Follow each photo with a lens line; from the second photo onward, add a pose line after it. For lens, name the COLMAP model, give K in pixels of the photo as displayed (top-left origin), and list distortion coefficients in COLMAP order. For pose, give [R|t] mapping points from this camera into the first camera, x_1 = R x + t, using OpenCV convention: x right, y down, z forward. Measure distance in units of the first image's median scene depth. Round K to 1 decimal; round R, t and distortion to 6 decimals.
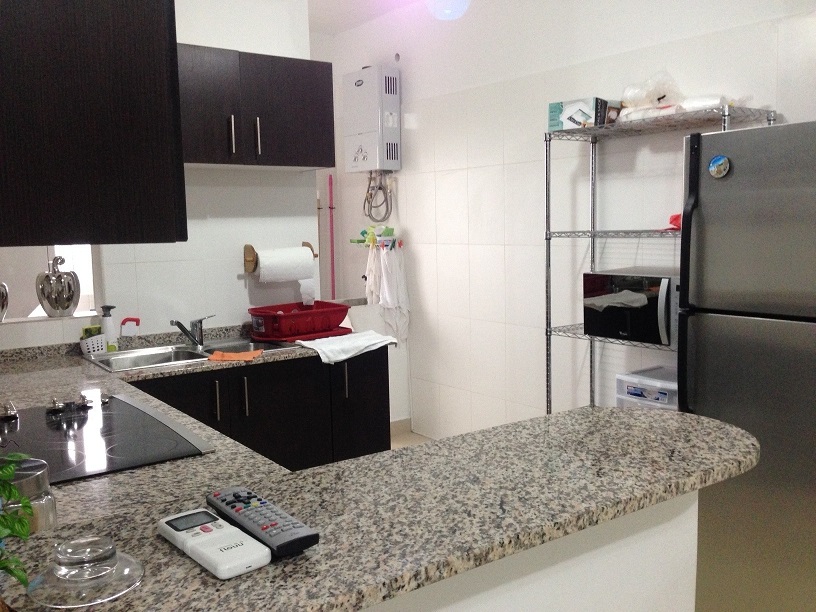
lens RADIAL K [[757.4, 0, 397.0], [0, 757.4, 305.1], [0, 0, 1]] dist [0.119948, -0.186353]
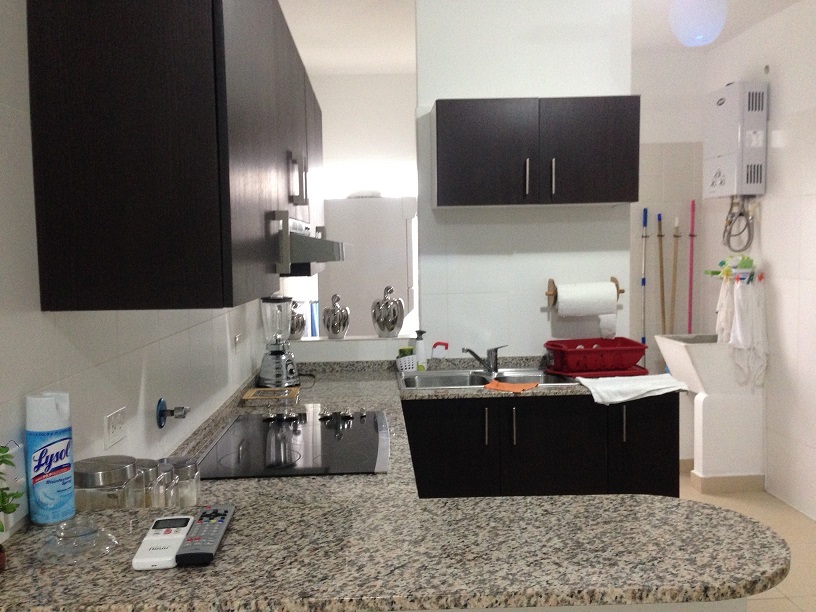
lens RADIAL K [[757.4, 0, 397.0], [0, 757.4, 305.1], [0, 0, 1]] dist [0.119948, -0.186353]
pose [[0.833541, 0.045905, -0.550548, 0.233717], [-0.056469, 0.998402, -0.002249, -0.034823], [0.549565, 0.032964, 0.834801, 0.027826]]
